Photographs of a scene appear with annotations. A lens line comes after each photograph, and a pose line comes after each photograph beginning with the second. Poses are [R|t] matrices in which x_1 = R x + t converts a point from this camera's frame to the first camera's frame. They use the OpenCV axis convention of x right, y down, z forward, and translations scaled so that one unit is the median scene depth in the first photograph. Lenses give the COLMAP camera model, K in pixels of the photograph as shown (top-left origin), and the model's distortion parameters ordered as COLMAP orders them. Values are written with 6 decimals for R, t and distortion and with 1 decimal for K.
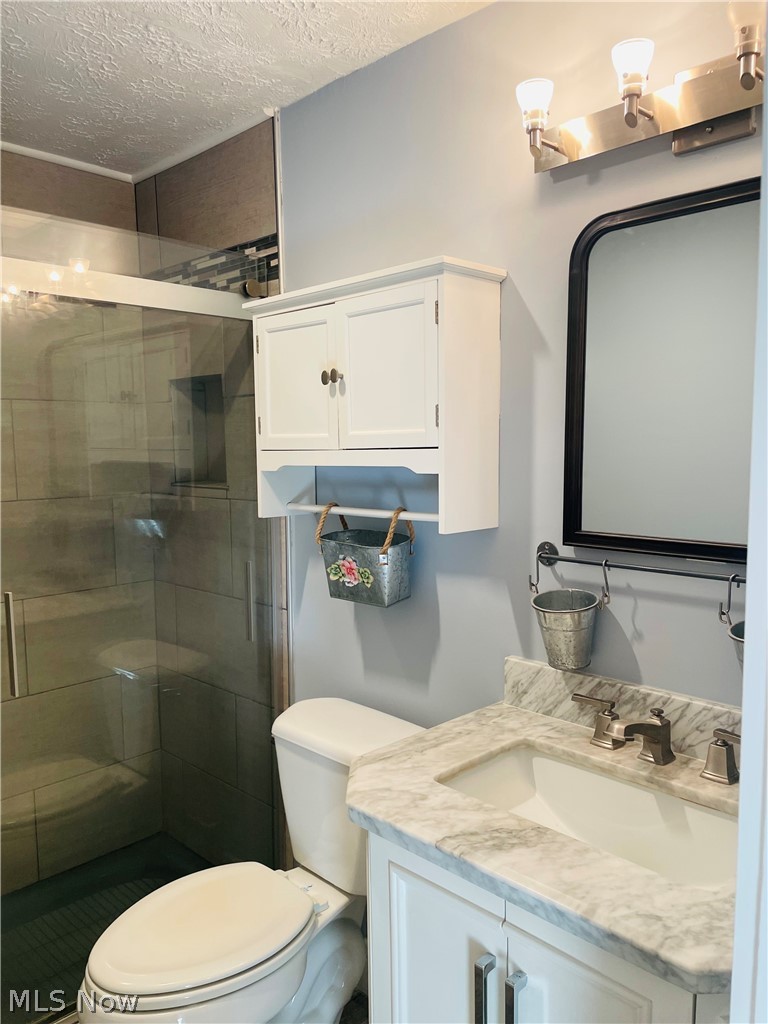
lens RADIAL K [[769.9, 0, 384.0], [0, 769.9, 512.0], [0, 0, 1]] dist [0.076537, -0.103988]
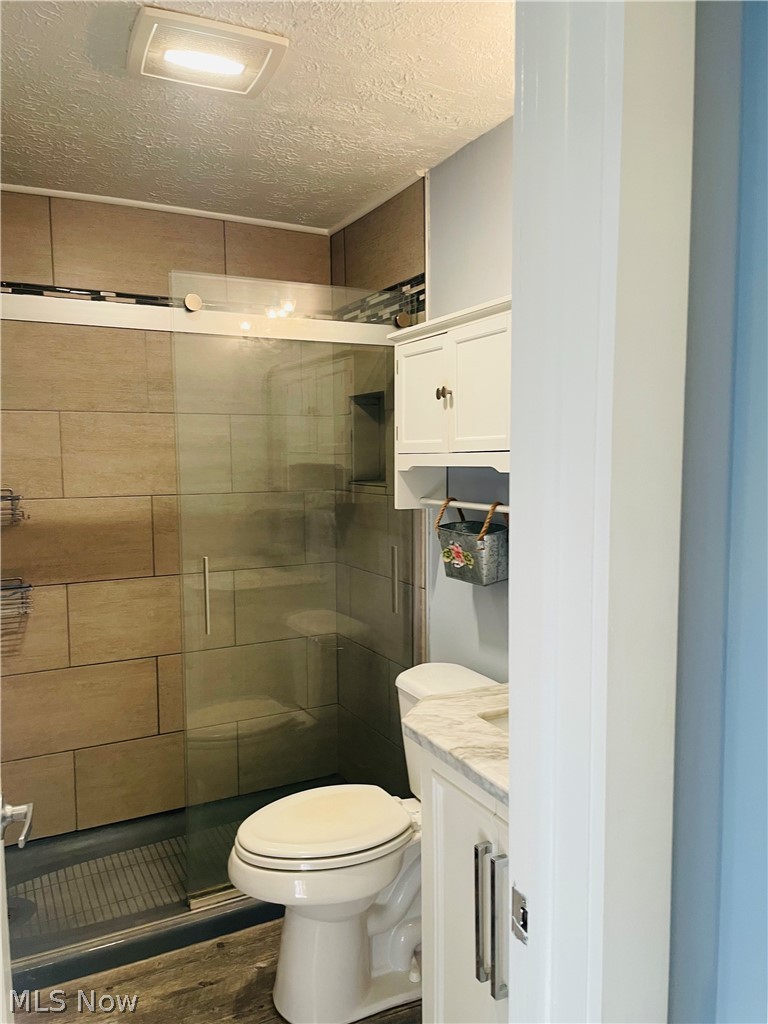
lens RADIAL K [[769.9, 0, 384.0], [0, 769.9, 512.0], [0, 0, 1]] dist [0.076537, -0.103988]
pose [[0.949499, 0.029208, -0.312407, 0.196349], [-0.032674, 0.999449, -0.005863, 0.019351], [0.312064, 0.015775, 0.949930, -0.155439]]
